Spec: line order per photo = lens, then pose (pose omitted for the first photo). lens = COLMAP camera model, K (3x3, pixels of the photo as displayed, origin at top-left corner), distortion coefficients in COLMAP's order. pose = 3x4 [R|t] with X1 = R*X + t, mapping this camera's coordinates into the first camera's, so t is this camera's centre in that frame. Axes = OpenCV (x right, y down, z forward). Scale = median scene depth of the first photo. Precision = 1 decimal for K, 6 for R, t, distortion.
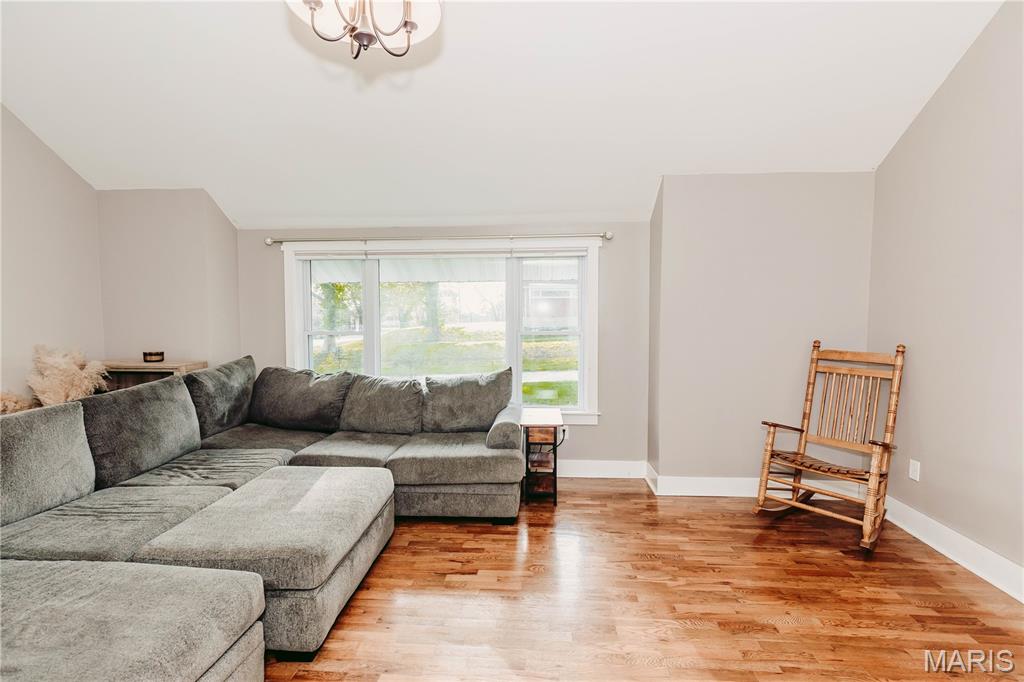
lens RADIAL K [[465.9, 0, 516.2], [0, 465.9, 344.6], [0, 0, 1]] dist [0.016326, -0.006395]
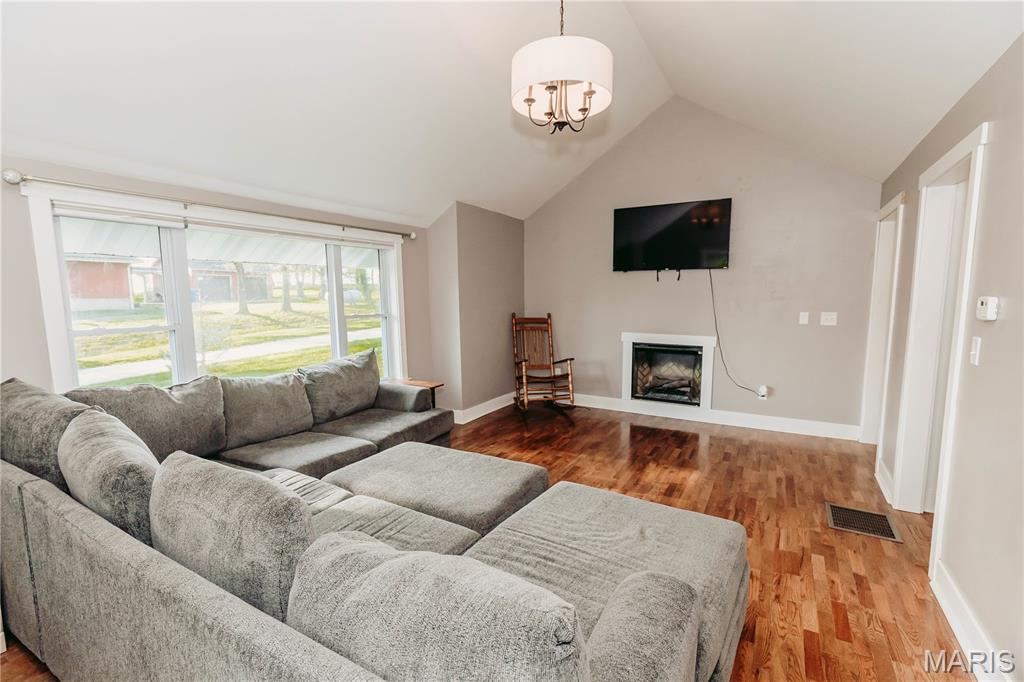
lens RADIAL K [[447.2, 0, 512.0], [0, 447.2, 341.0], [0, 0, 1]] dist [0.011115, -0.006338]
pose [[0.453084, -0.093524, 0.886548, -0.862639], [0.063584, 0.995339, 0.072505, -0.025272], [-0.889197, 0.023519, 0.456919, 0.237994]]
